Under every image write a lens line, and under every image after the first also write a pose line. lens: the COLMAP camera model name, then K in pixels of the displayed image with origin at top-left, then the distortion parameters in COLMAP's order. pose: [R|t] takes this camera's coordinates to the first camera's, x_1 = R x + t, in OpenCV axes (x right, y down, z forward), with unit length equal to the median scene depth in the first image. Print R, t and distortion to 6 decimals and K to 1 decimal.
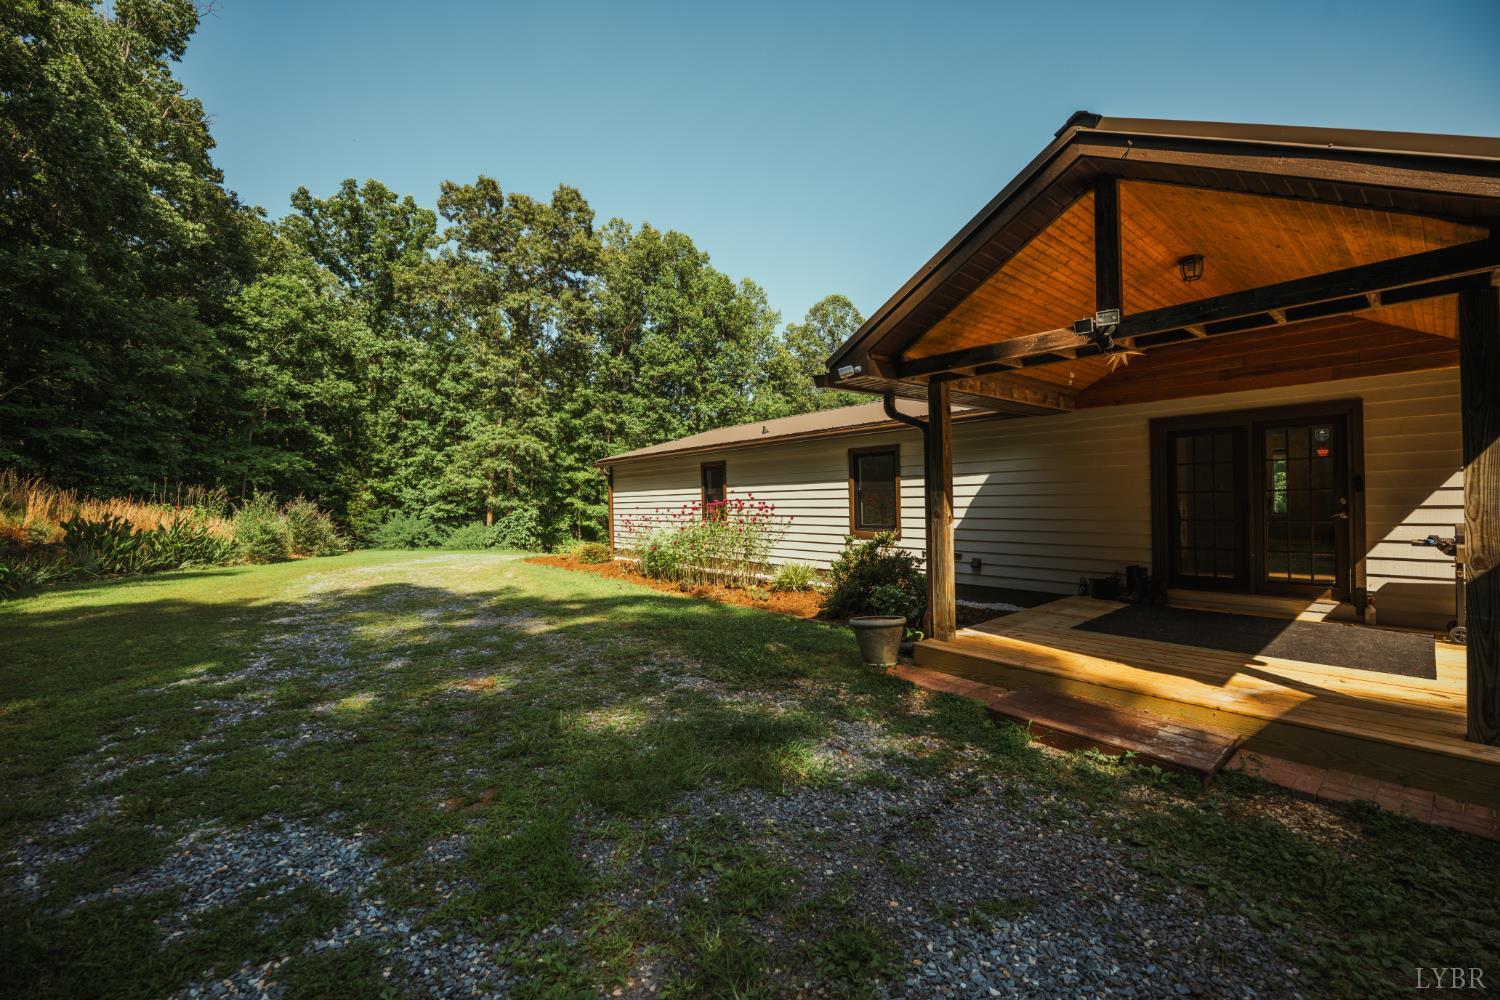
lens RADIAL K [[644.8, 0, 750.0], [0, 644.8, 500.0], [0, 0, 1]] dist [-0.011893, 0.000277]
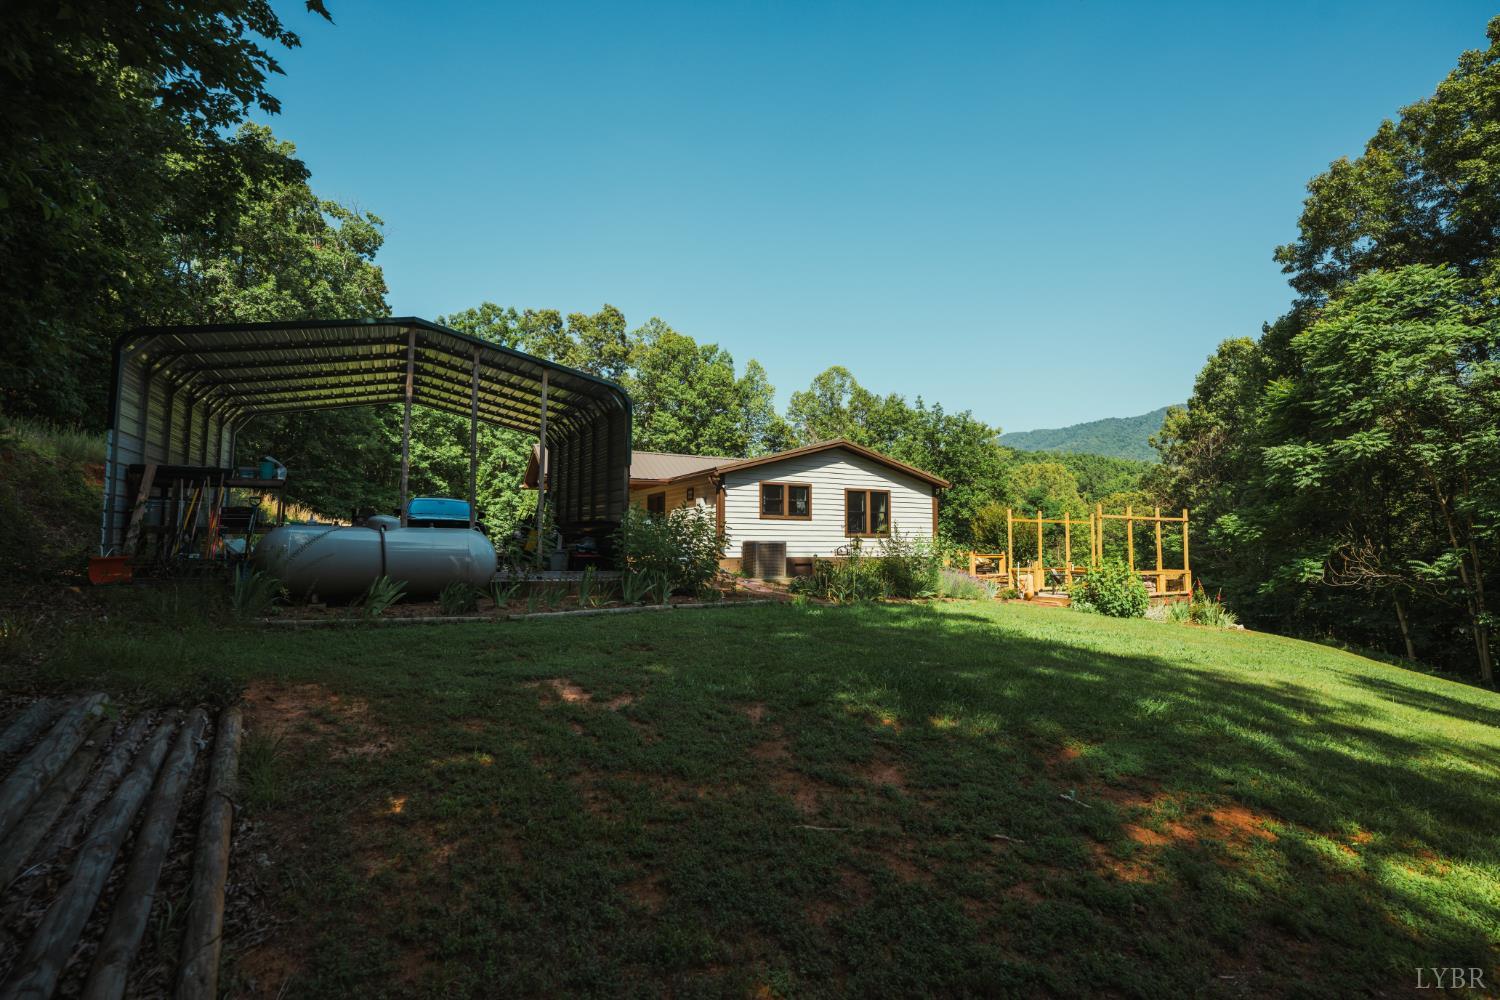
lens RADIAL K [[736.6, 0, 750.0], [0, 736.6, 500.0], [0, 0, 1]] dist [-0.002004, -0.000338]
pose [[0.976955, 0.014838, -0.212929, 0.571934], [-0.028437, 0.997736, -0.060947, 0.032658], [0.211542, 0.065598, 0.975165, -0.736062]]
